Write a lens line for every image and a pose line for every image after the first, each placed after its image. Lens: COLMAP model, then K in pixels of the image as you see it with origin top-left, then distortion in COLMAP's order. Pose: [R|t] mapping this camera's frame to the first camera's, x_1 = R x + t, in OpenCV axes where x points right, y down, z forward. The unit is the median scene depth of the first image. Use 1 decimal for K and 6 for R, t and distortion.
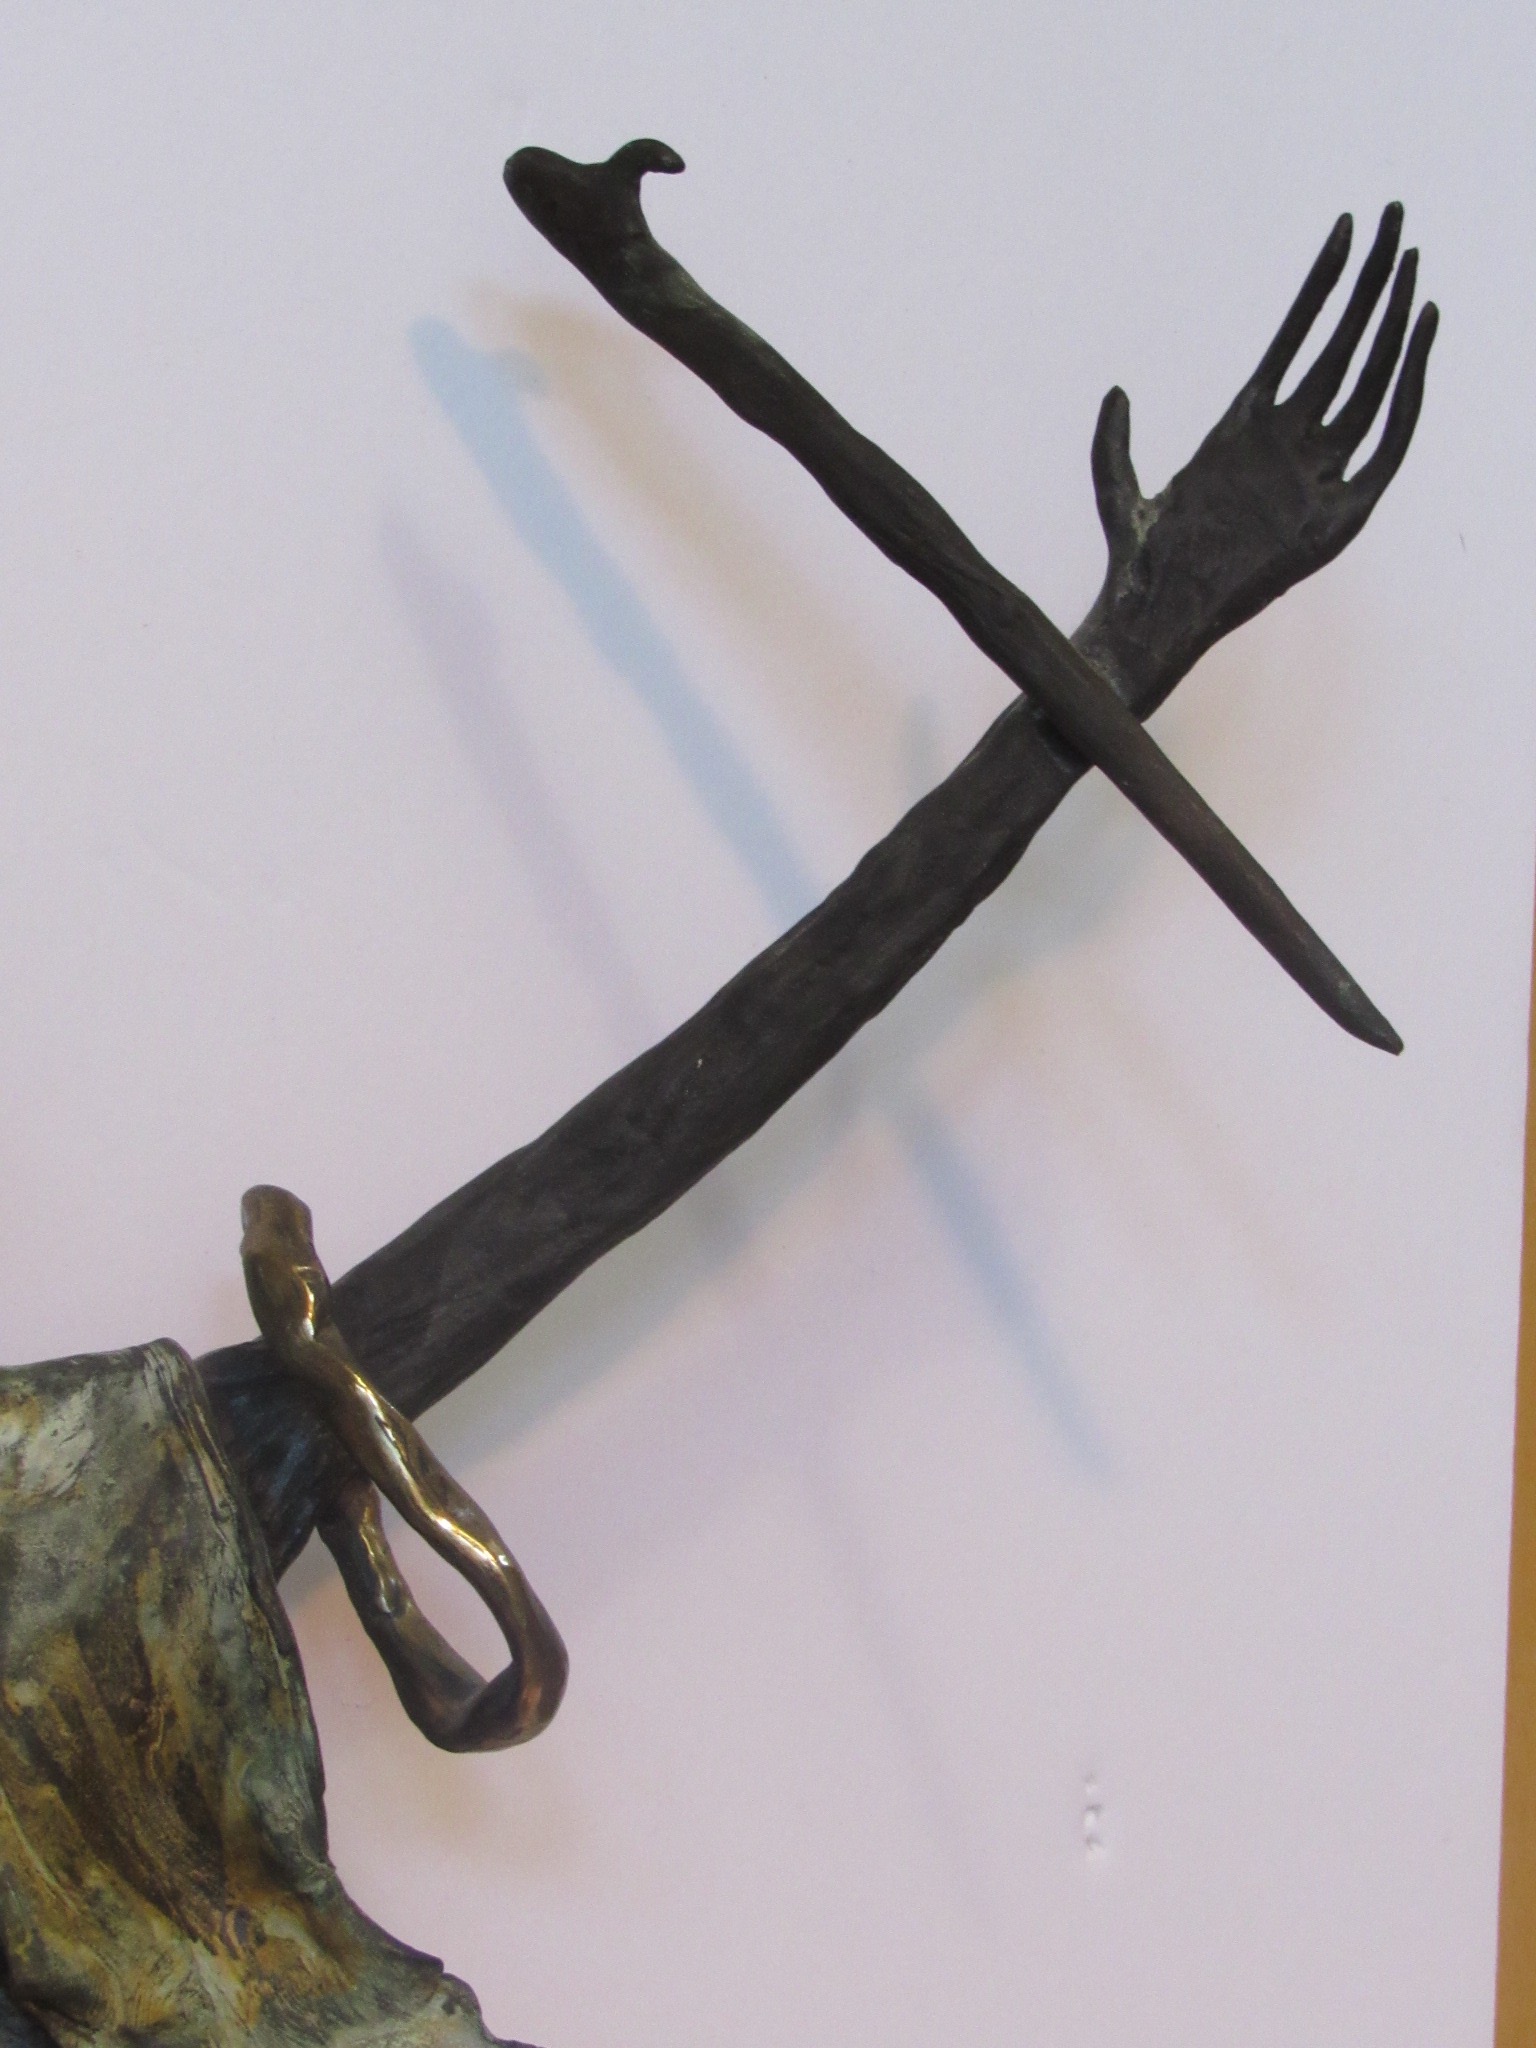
lens RADIAL K [[6106.5, 0, 768.1], [0, 6106.5, 1024.5], [0, 0, 1]] dist [-0.060951, 0.000000]
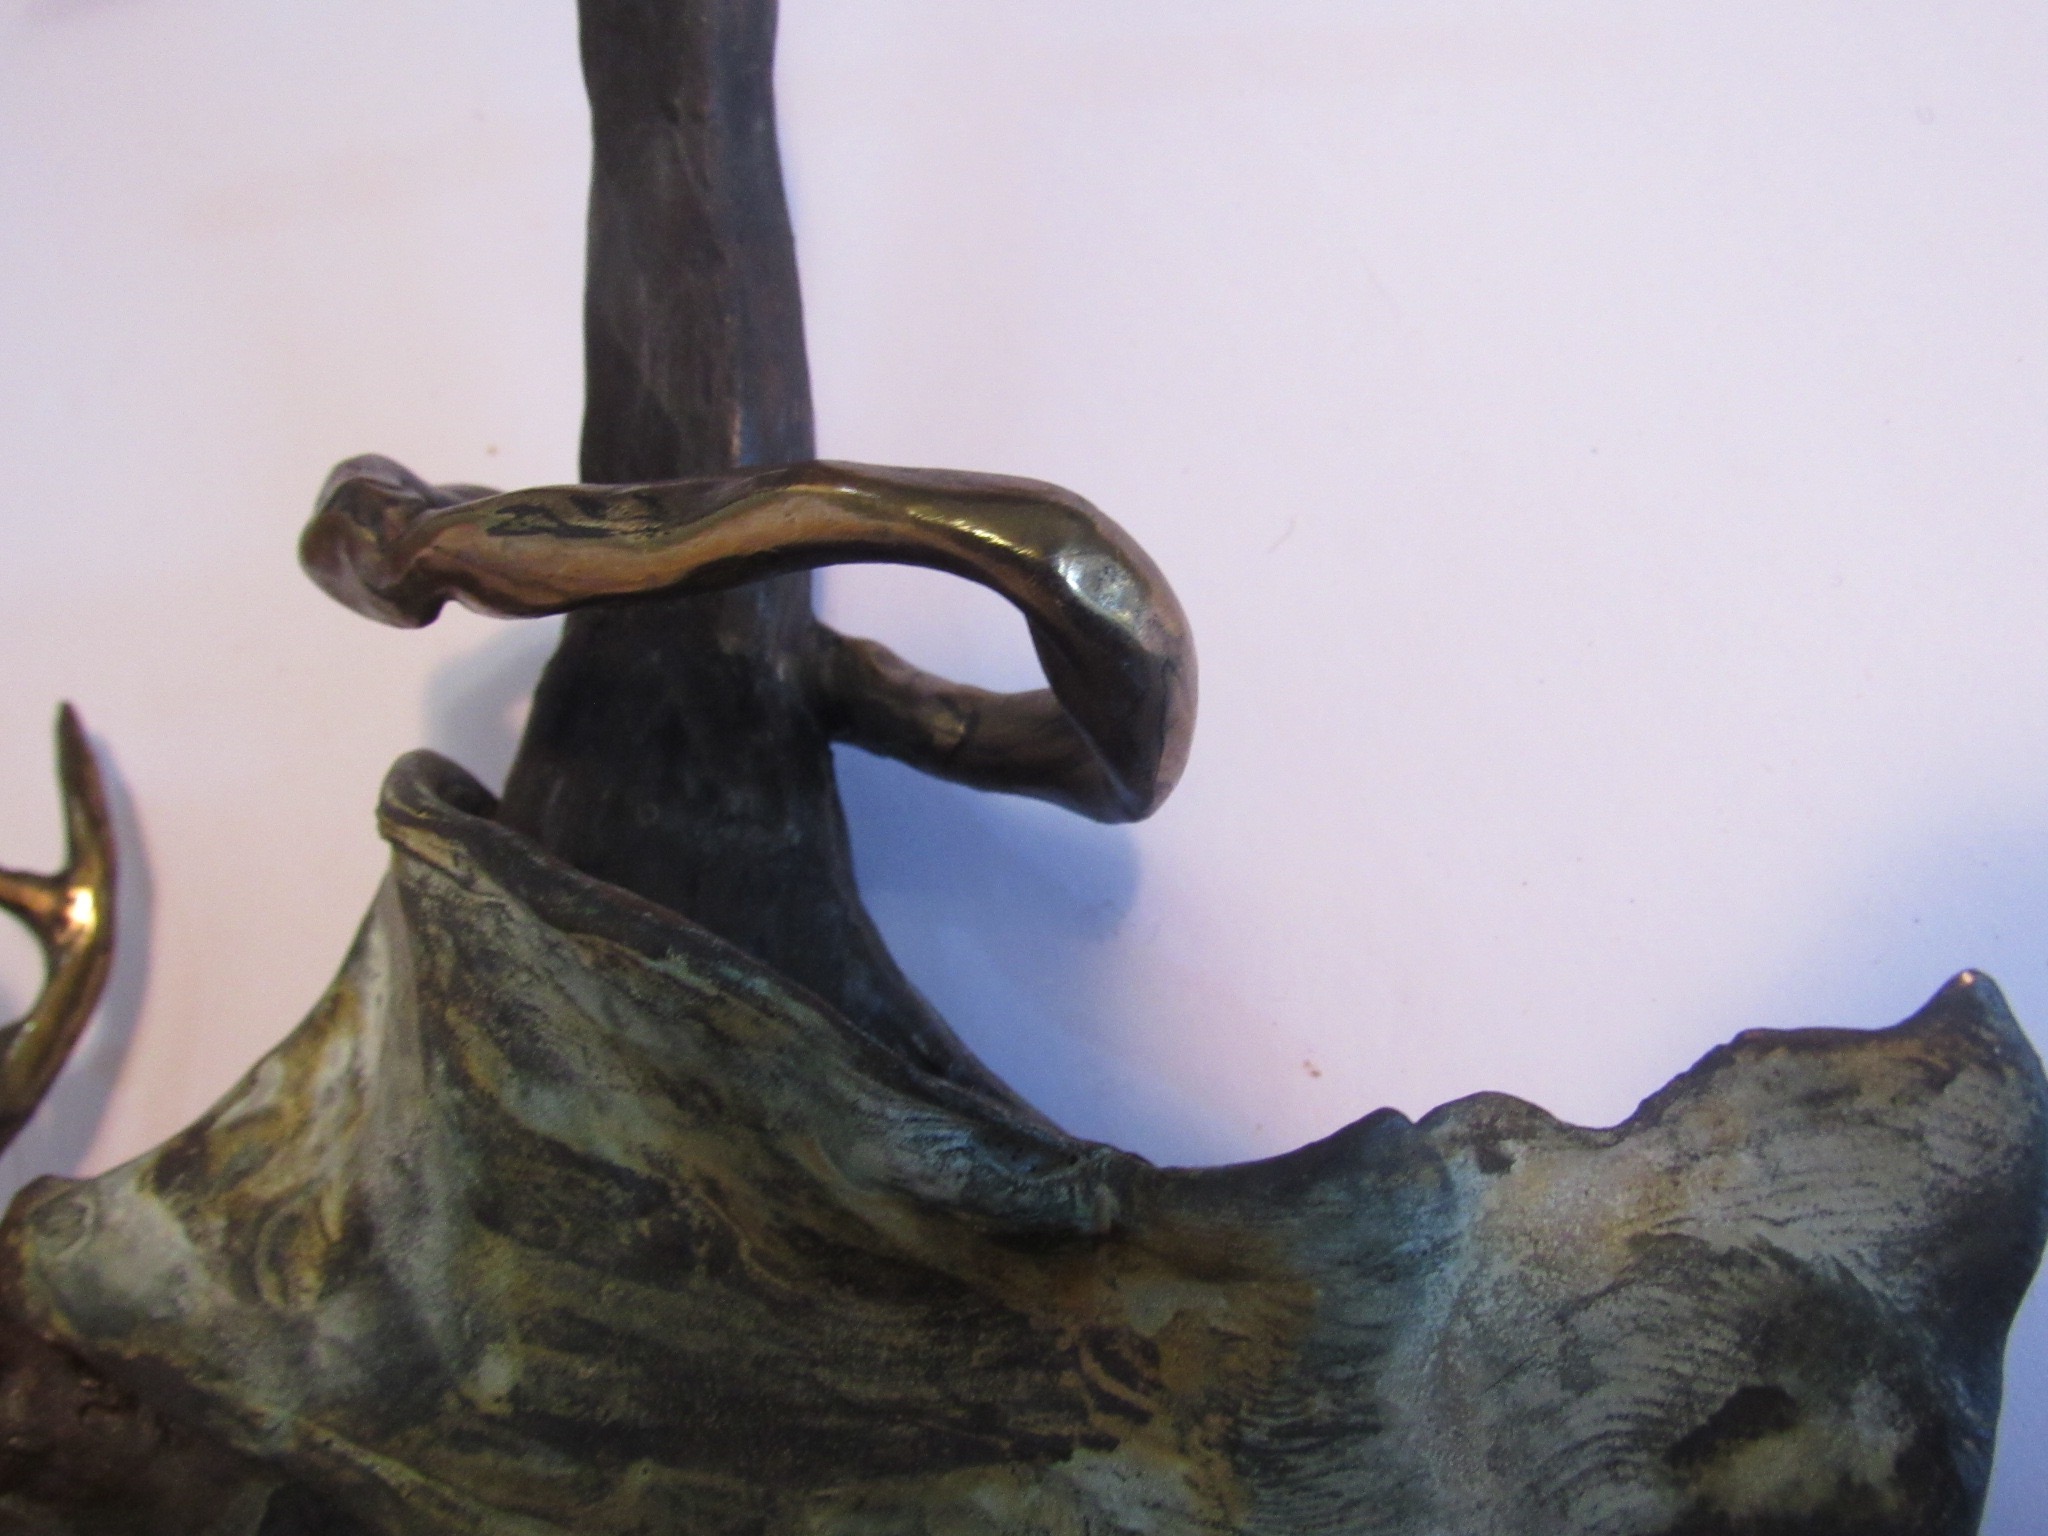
lens RADIAL K [[2028.8, 0, 1022.7], [0, 2028.8, 767.3], [0, 0, 1]] dist [-0.052992, 0.000000]
pose [[0.510147, -0.794958, -0.328316, 0.000210], [0.750764, 0.597831, -0.280982, 0.160387], [0.419646, -0.103146, 0.901808, 0.862025]]
